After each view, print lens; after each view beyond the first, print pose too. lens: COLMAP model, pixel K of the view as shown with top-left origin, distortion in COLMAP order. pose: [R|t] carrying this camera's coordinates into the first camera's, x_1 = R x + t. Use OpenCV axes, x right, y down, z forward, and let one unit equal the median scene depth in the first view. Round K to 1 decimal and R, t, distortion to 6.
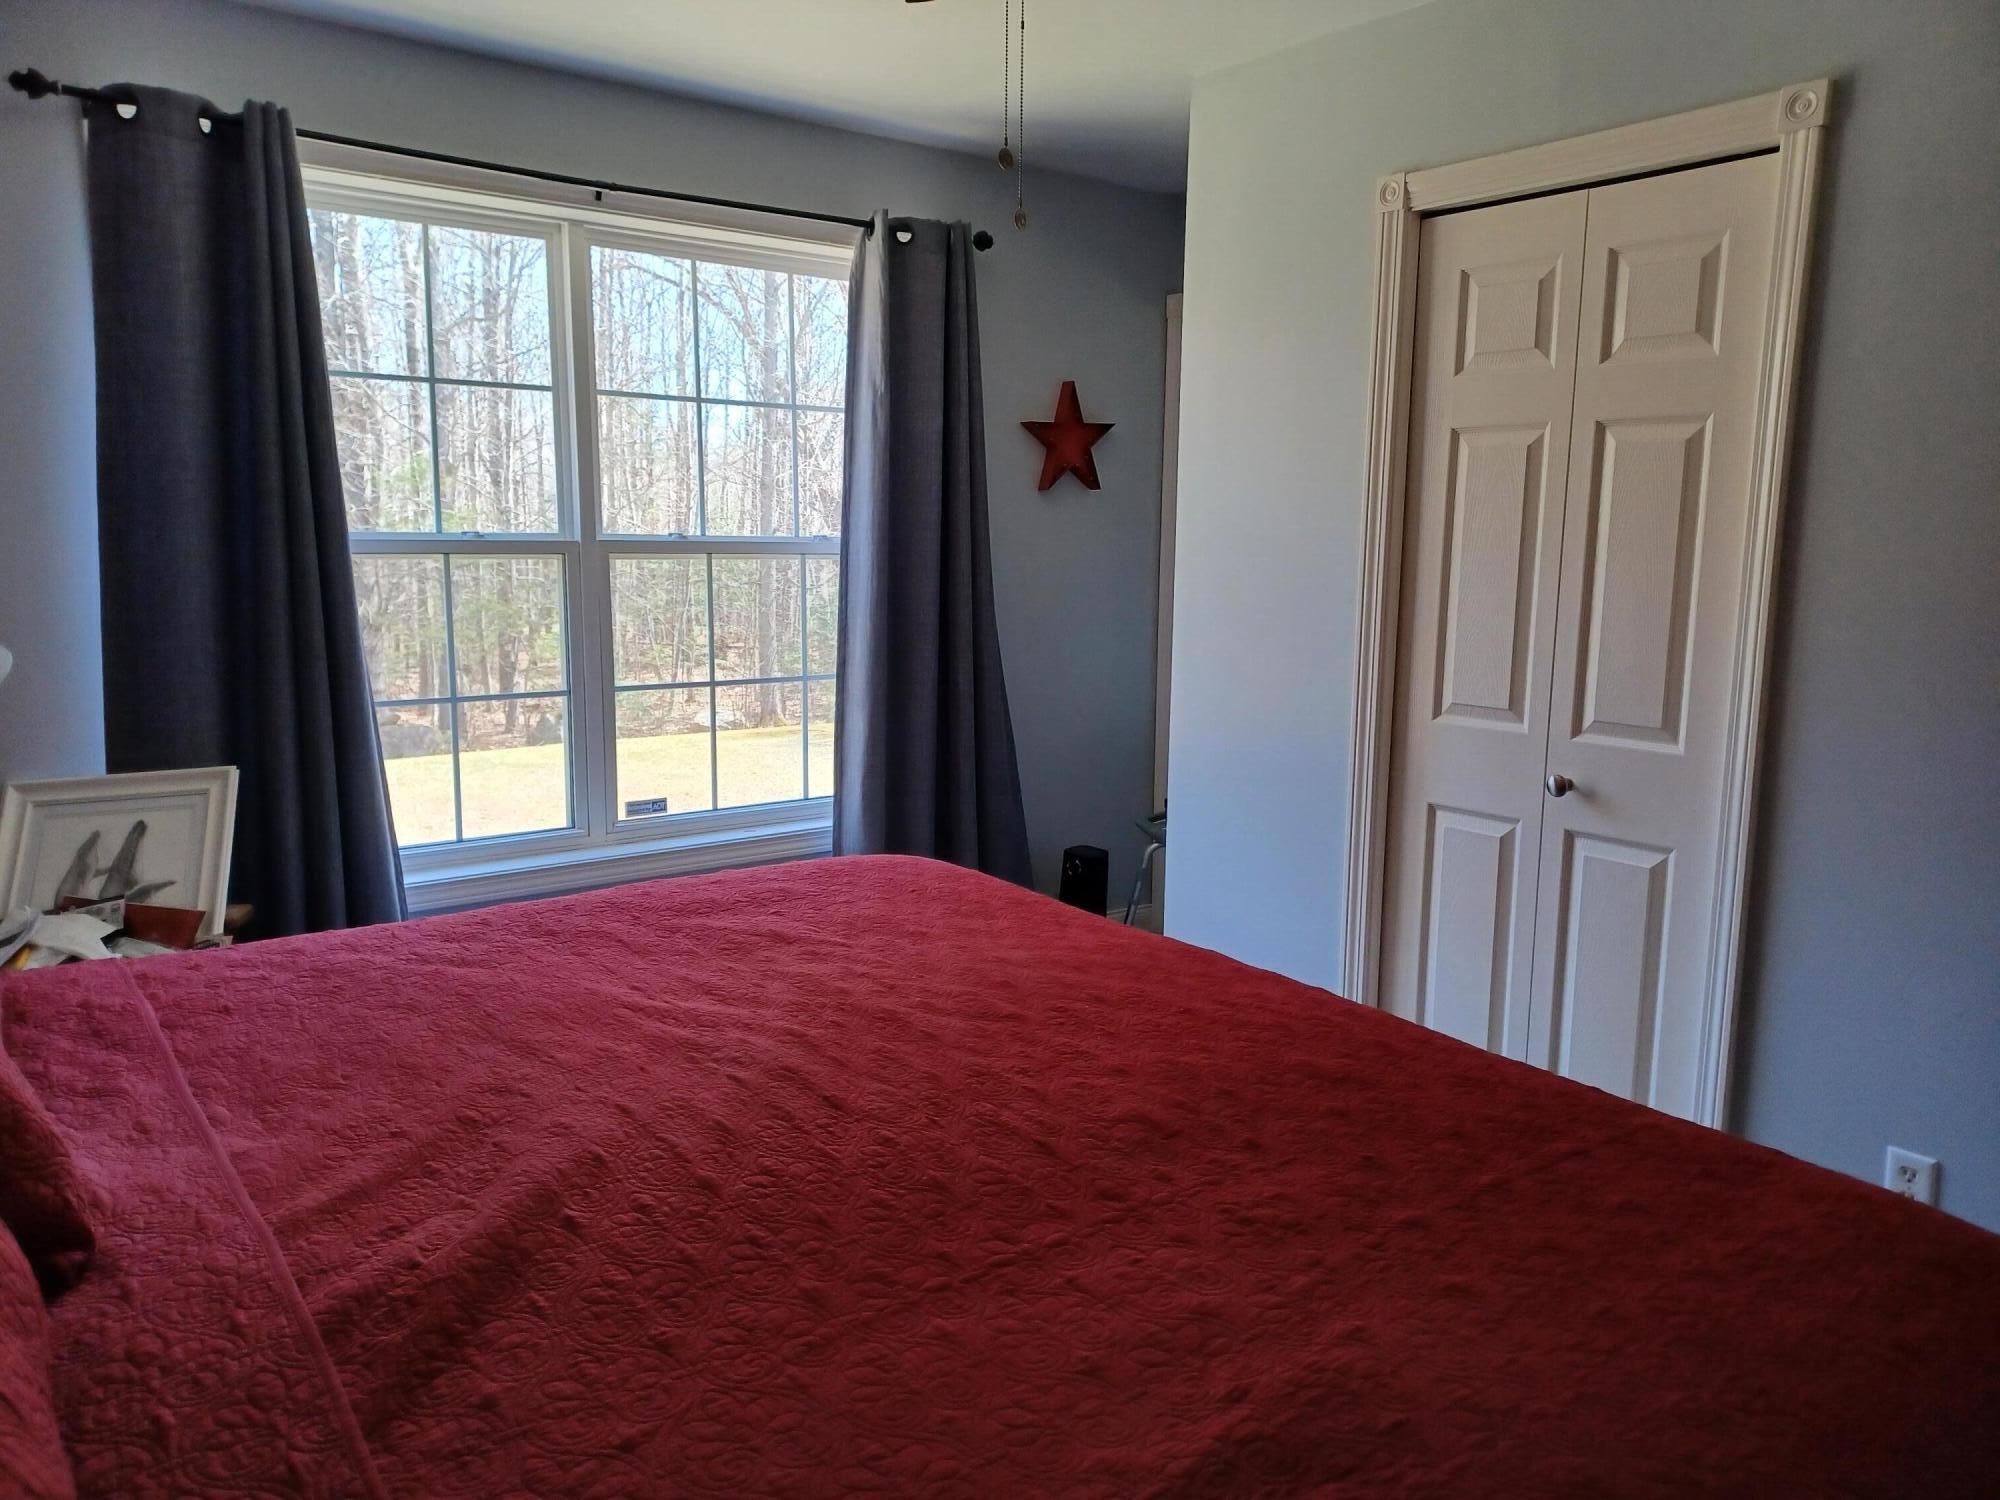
lens RADIAL K [[1450.4, 0, 1000.0], [0, 1450.4, 750.0], [0, 0, 1]] dist [0.010581, 0.005928]
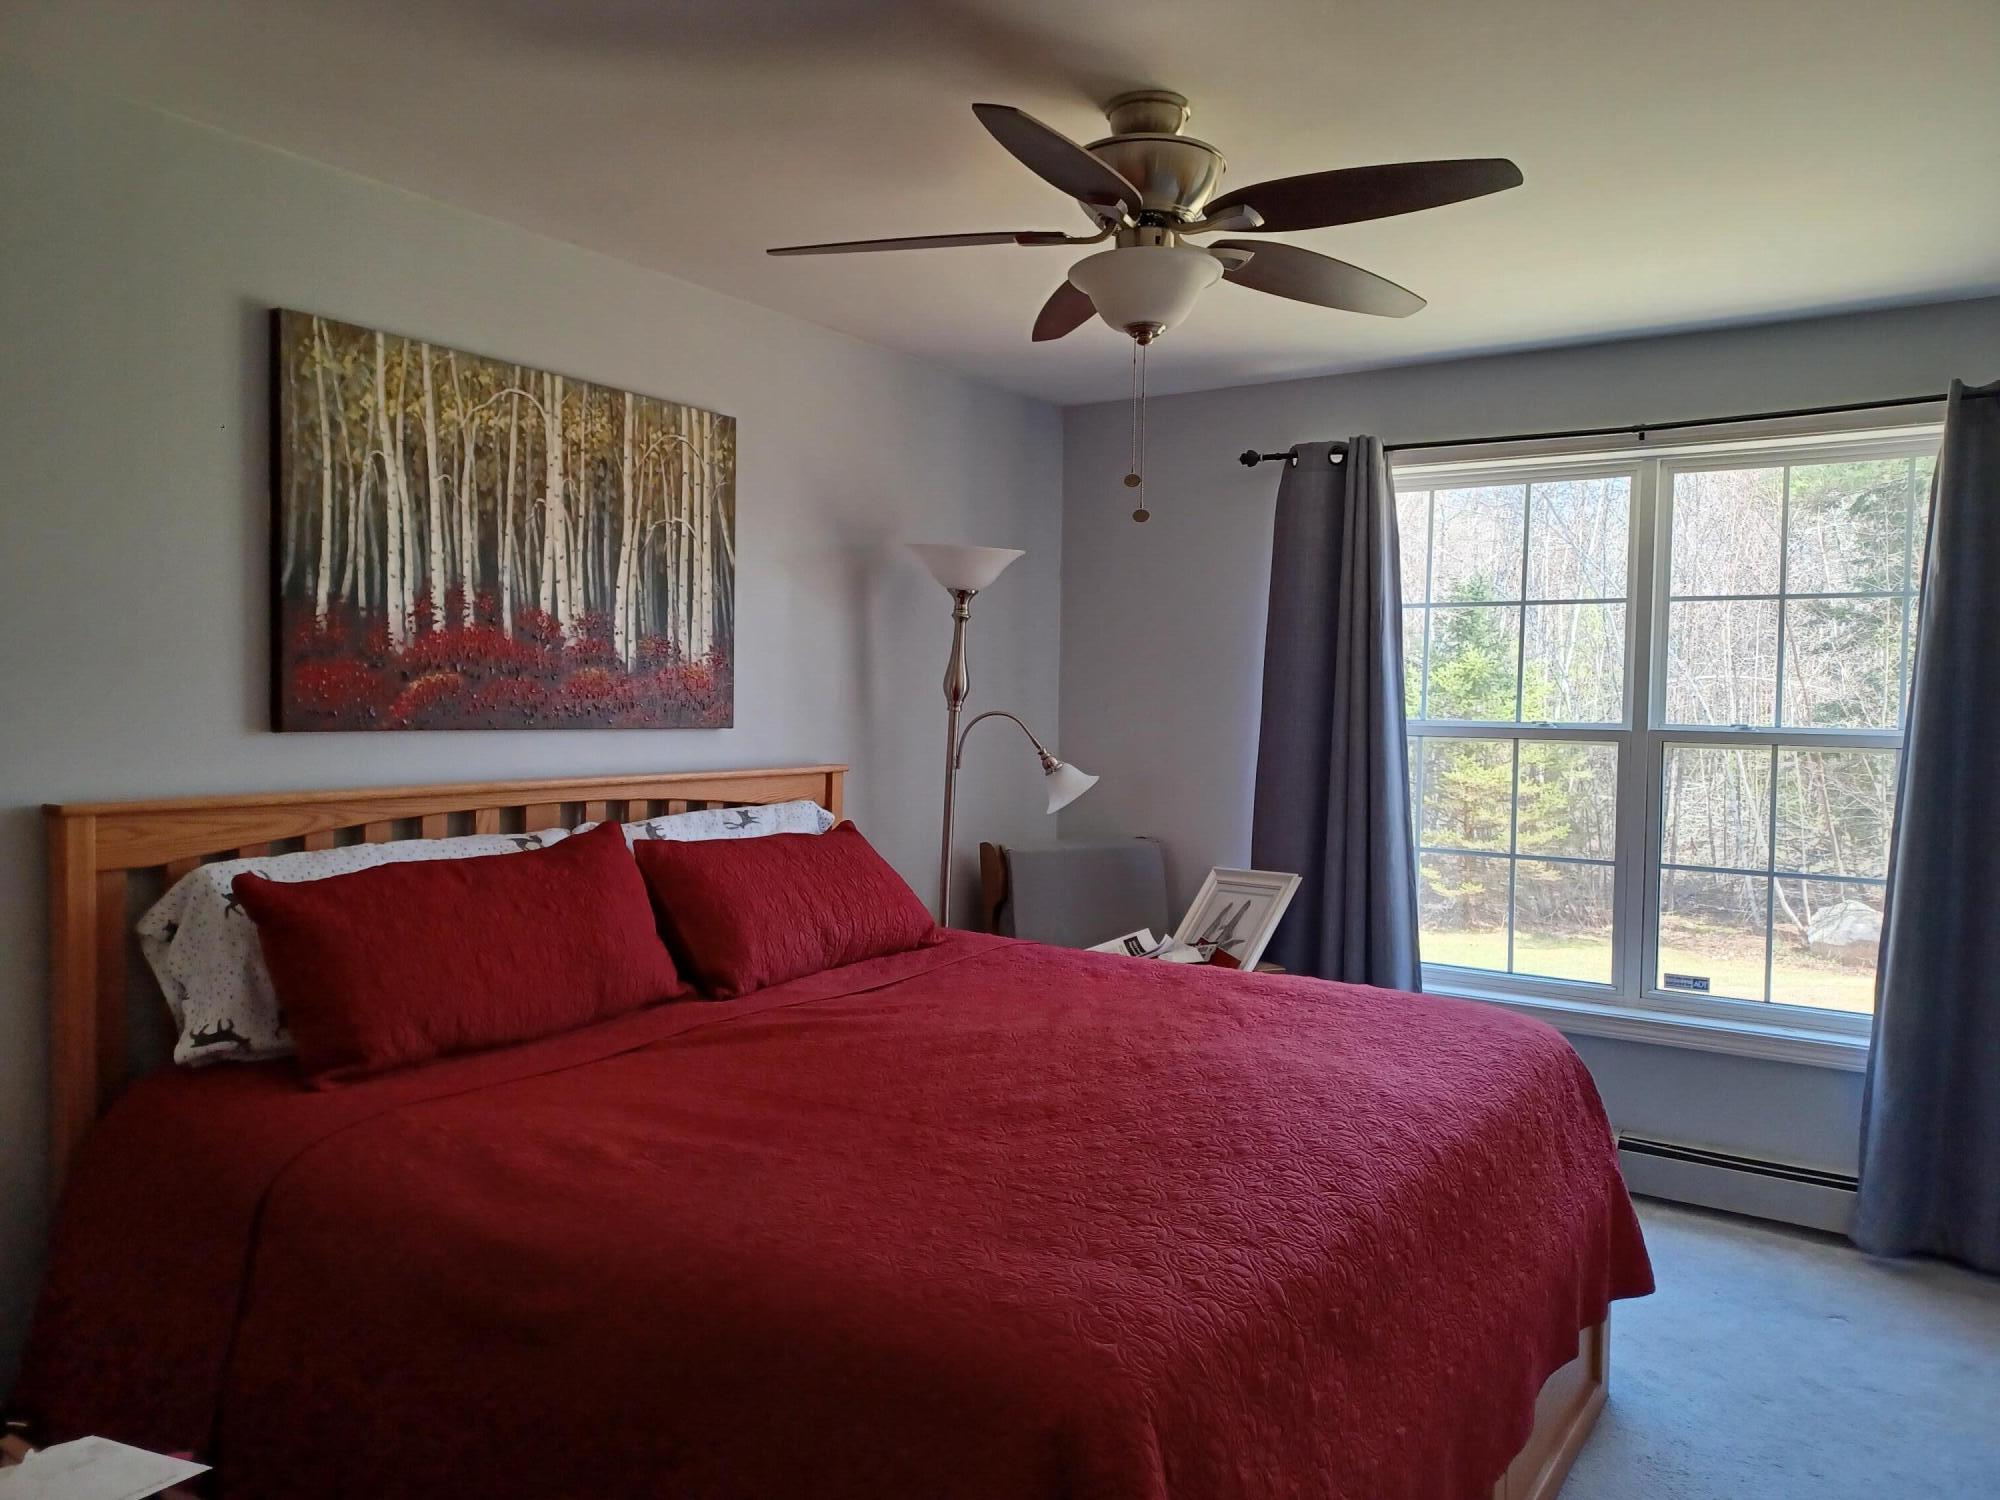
lens RADIAL K [[1450.4, 0, 1000.0], [0, 1450.4, 750.0], [0, 0, 1]] dist [0.010581, 0.005928]
pose [[0.298551, 0.028650, -0.953964, 0.640081], [-0.154857, 0.987758, -0.018799, -0.031807], [0.941747, 0.153341, 0.299333, 0.199480]]
